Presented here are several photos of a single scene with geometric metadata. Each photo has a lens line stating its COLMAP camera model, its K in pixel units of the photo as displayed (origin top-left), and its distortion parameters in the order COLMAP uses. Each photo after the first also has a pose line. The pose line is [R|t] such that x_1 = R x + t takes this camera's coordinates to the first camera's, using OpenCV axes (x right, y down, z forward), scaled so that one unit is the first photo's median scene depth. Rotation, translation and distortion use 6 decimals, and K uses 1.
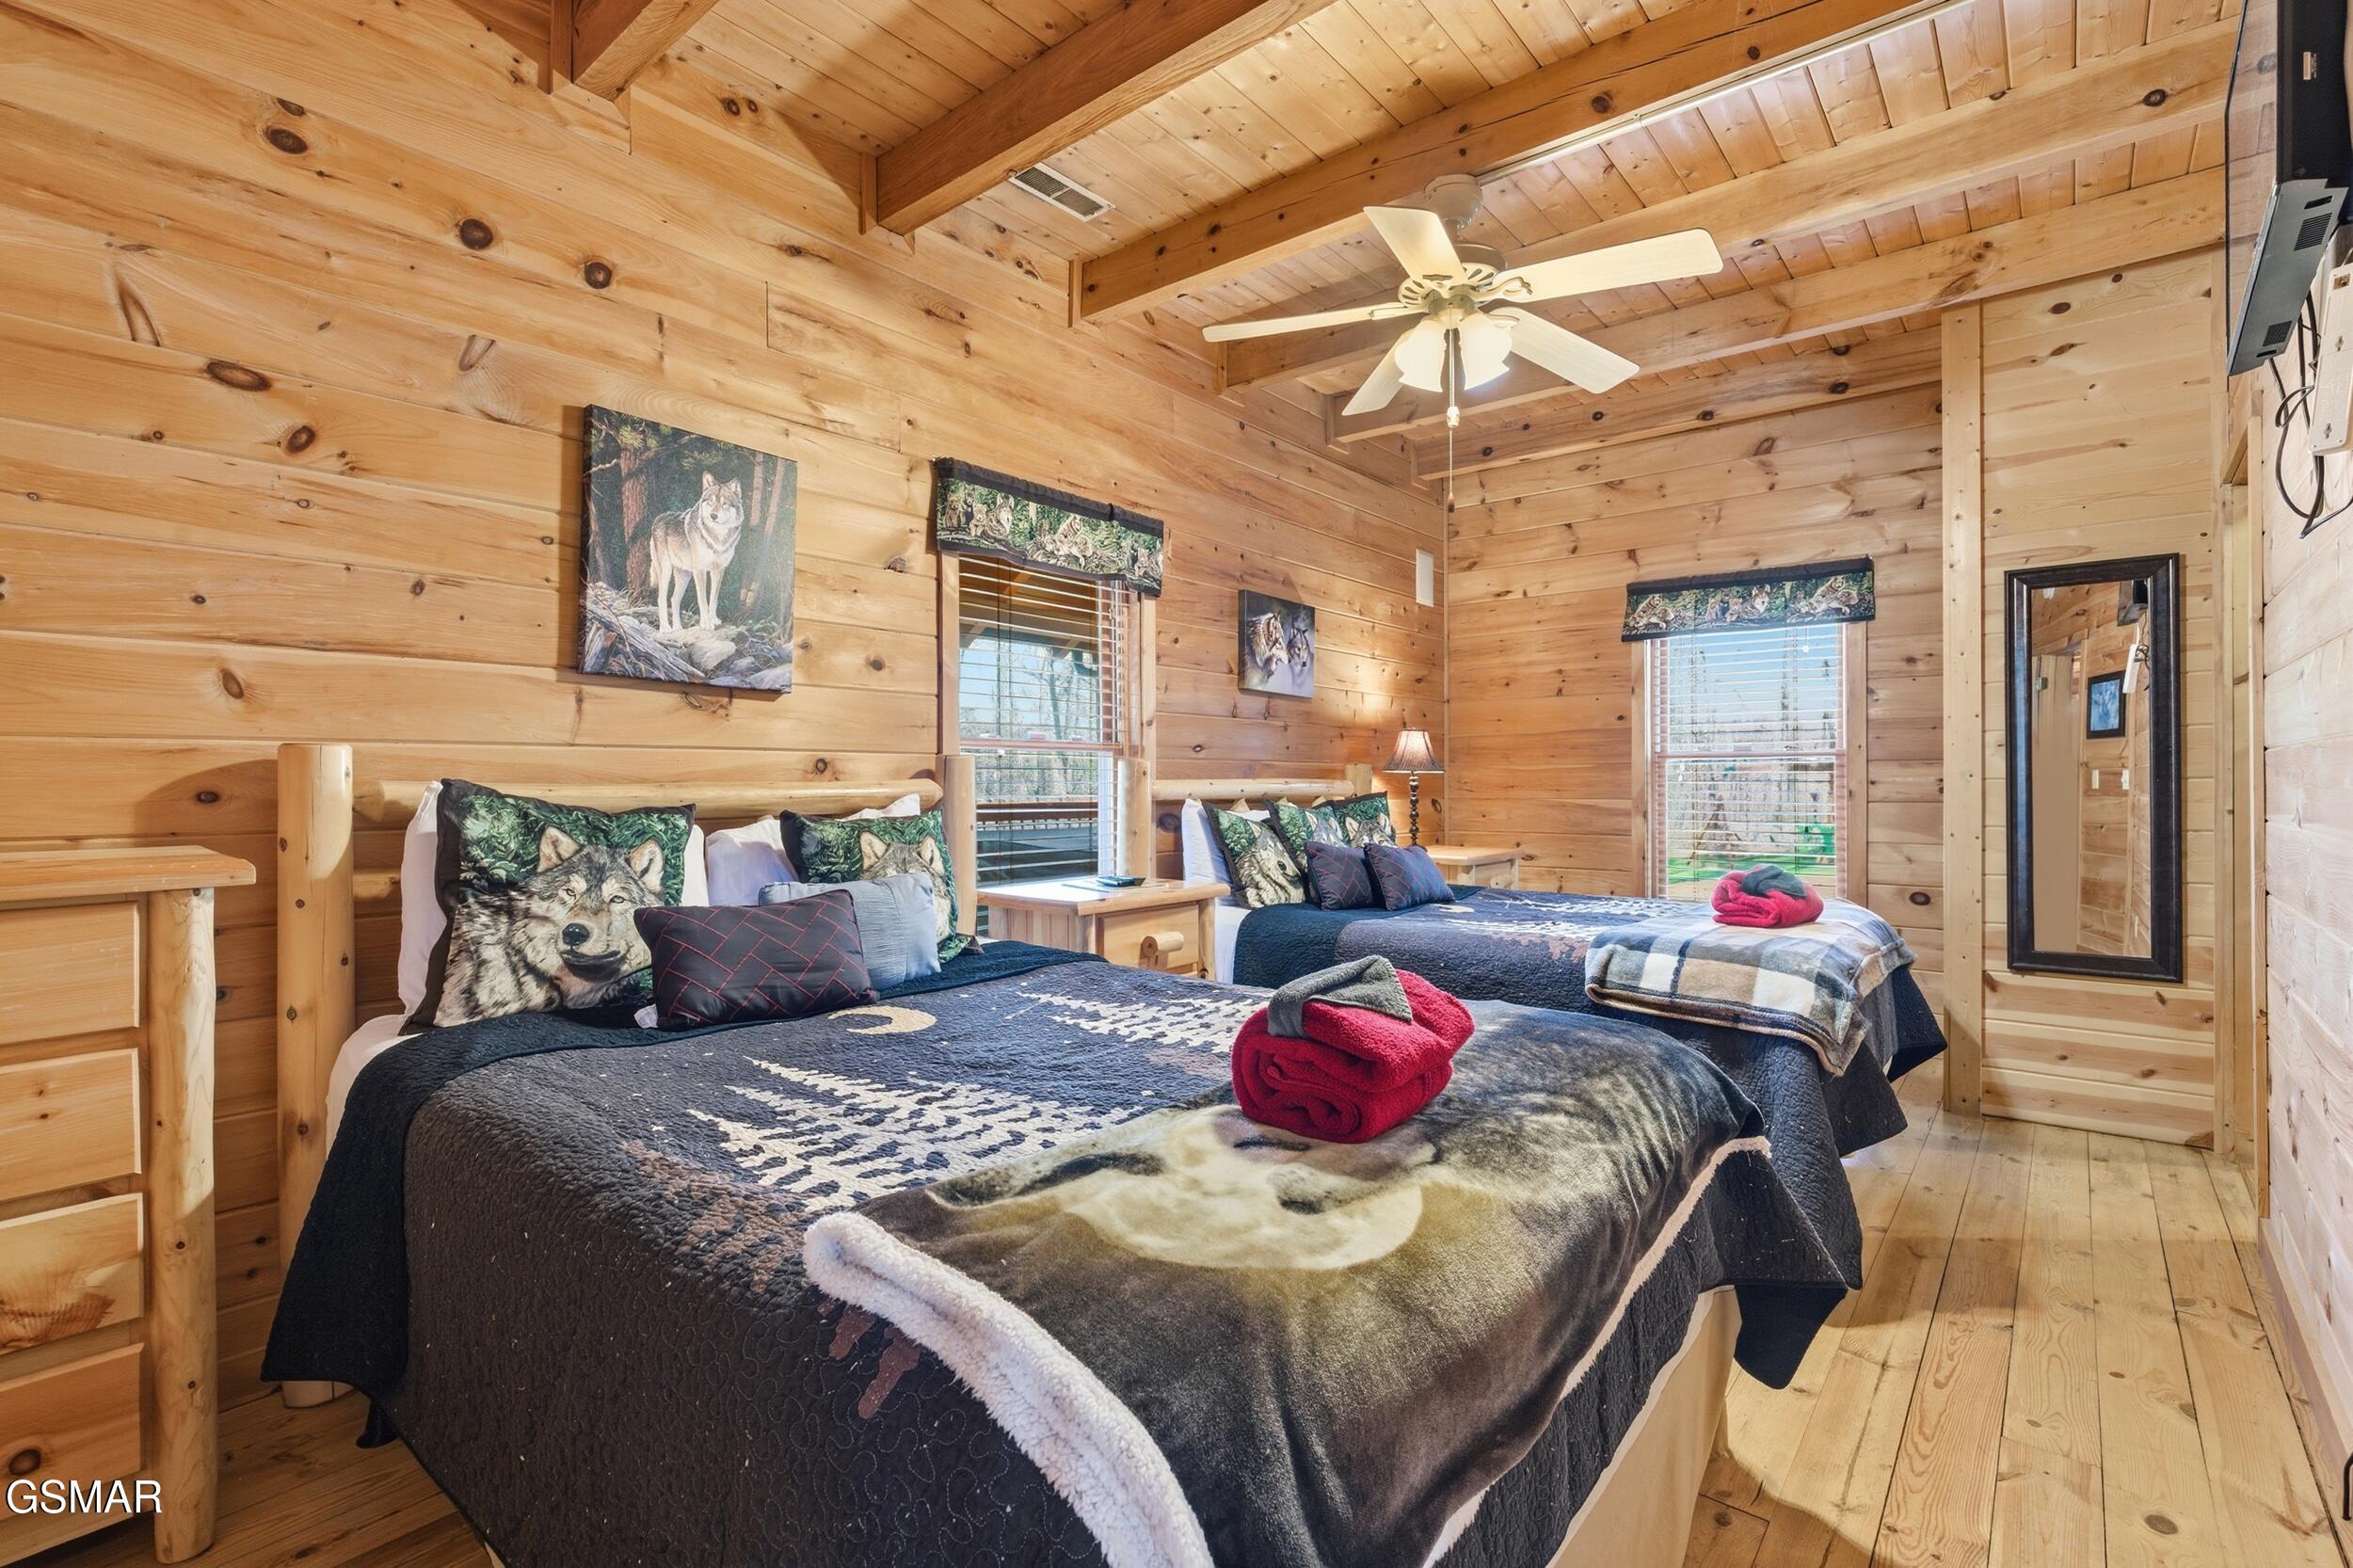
lens RADIAL K [[1082.1, 0, 1168.5], [0, 1082.1, 783.4], [0, 0, 1]] dist [0.002017, 0.000375]
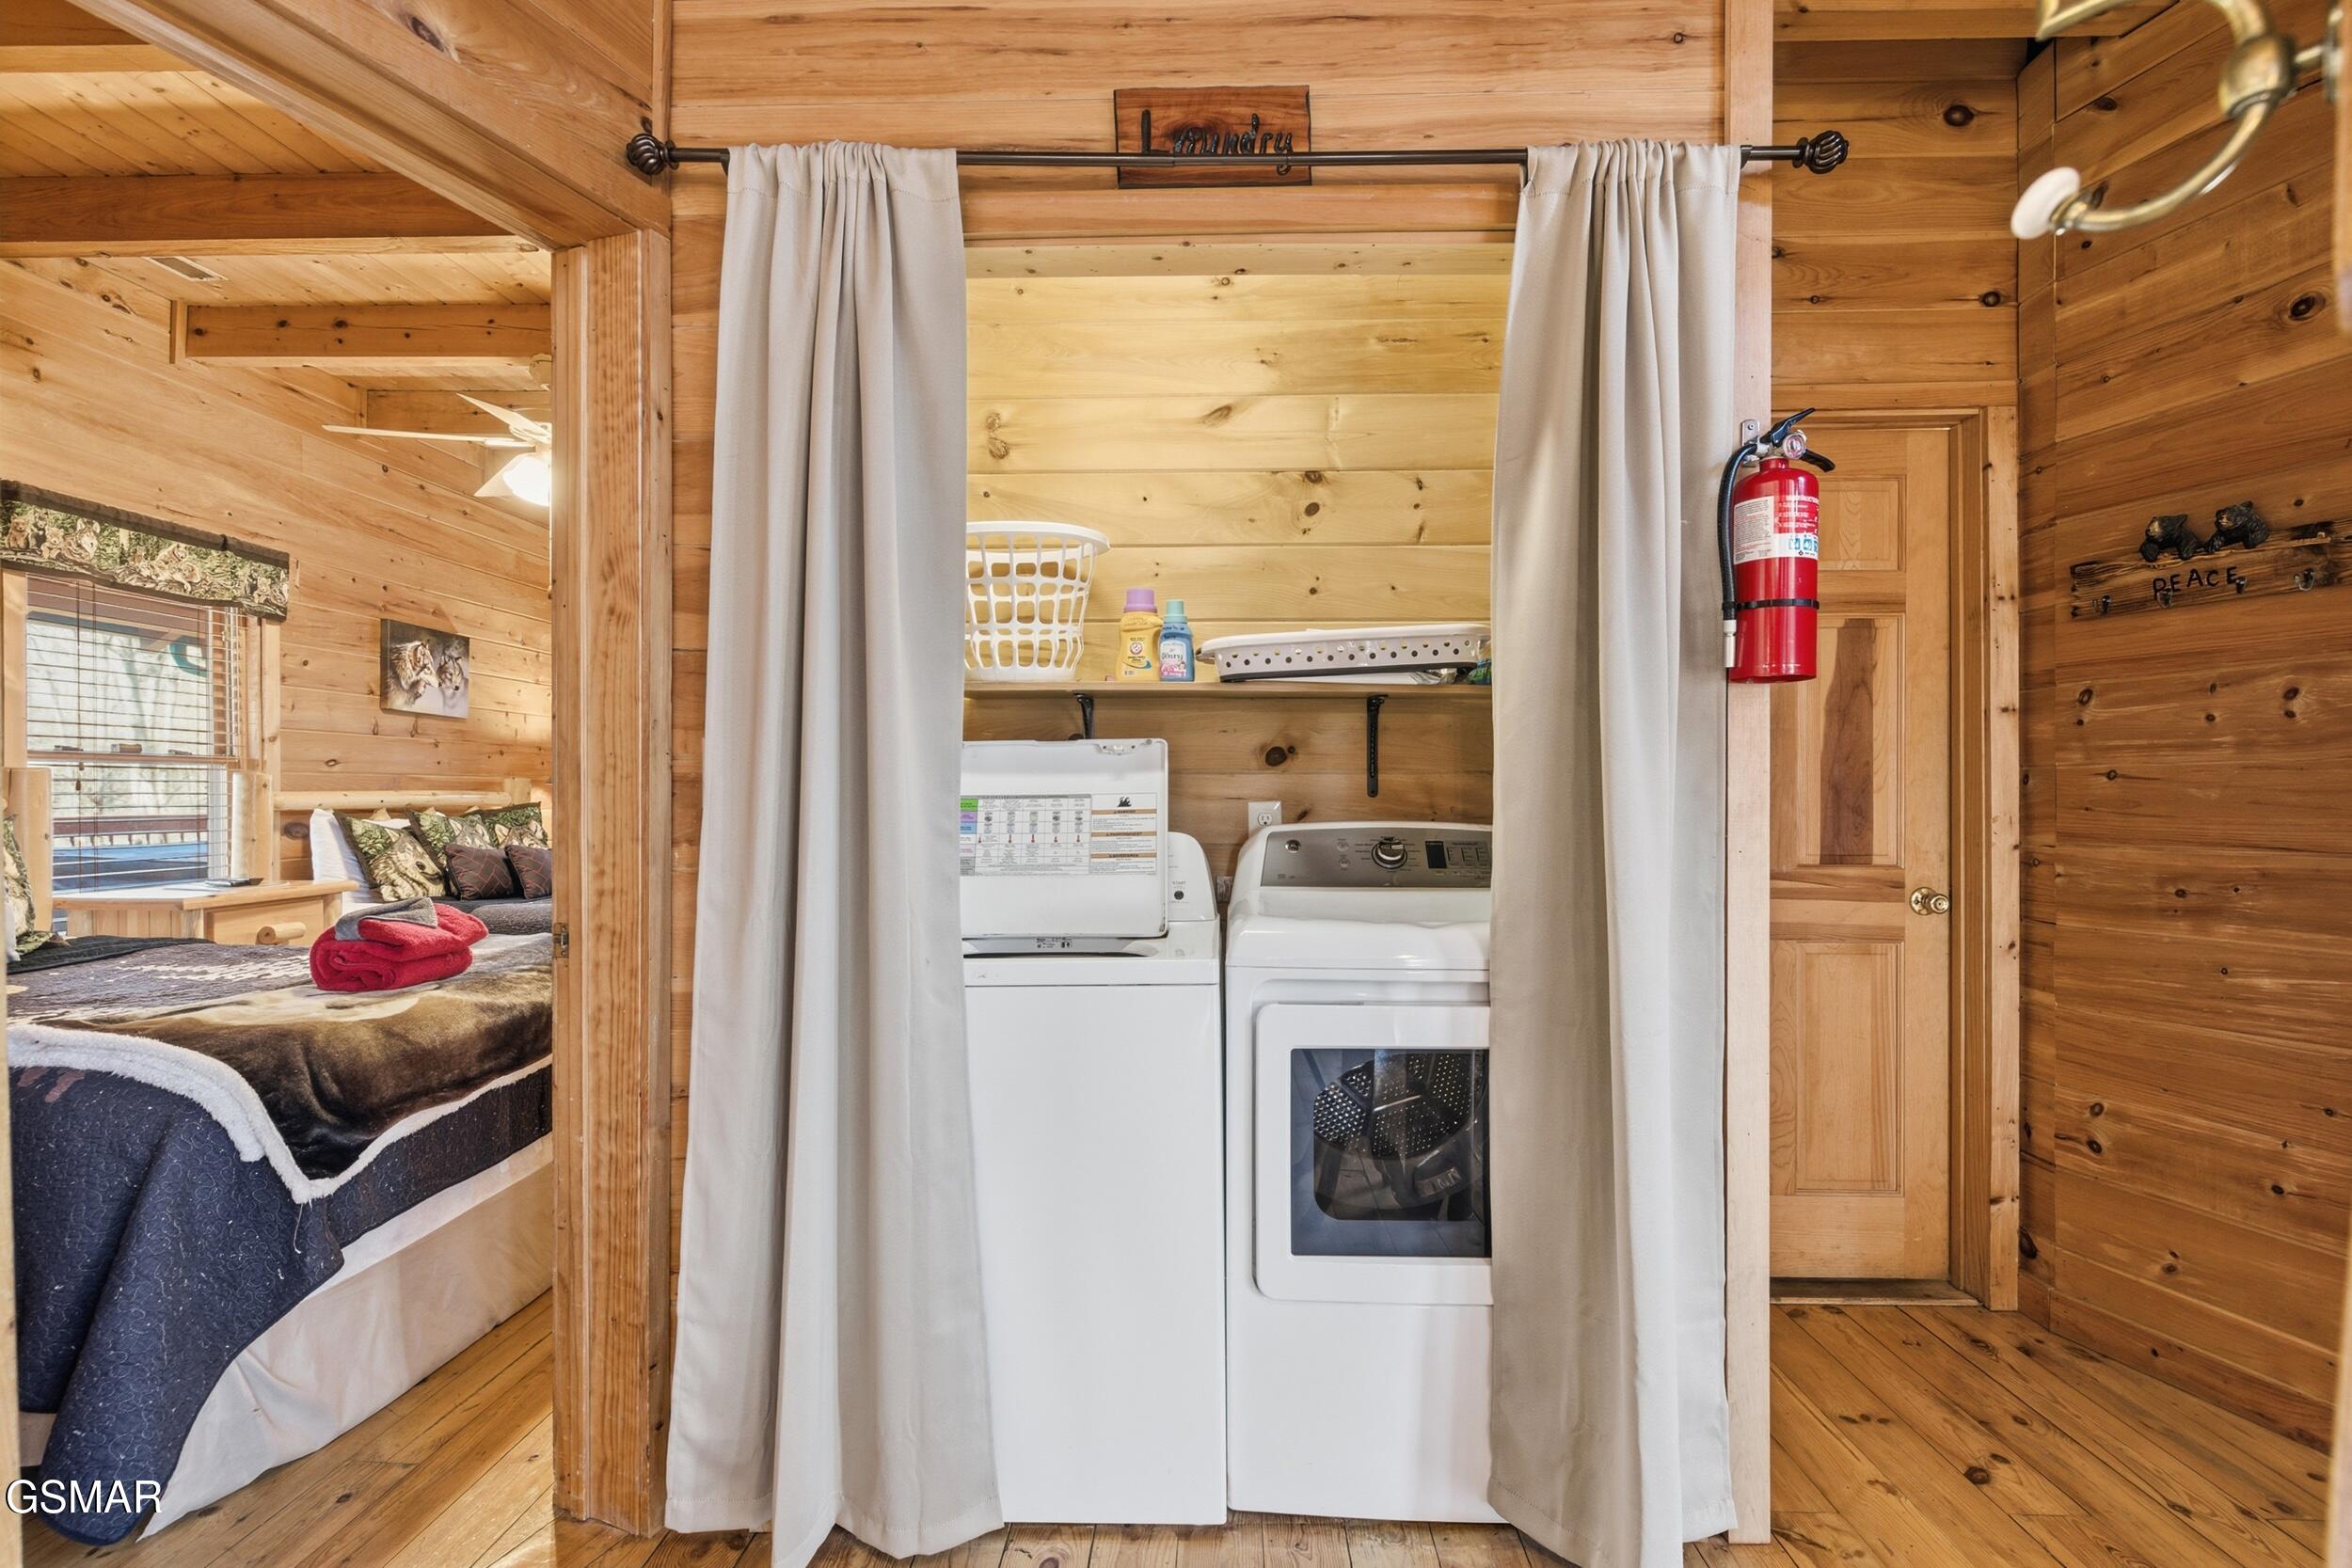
lens RADIAL K [[1081.6, 0, 1182.8], [0, 1081.6, 798.4], [0, 0, 1]] dist [0.002017, 0.000375]
pose [[0.786774, 0.000139, 0.617241, 0.030790], [-0.002594, 0.999992, 0.003081, -0.002174], [-0.617236, -0.004025, 0.786768, -0.422684]]
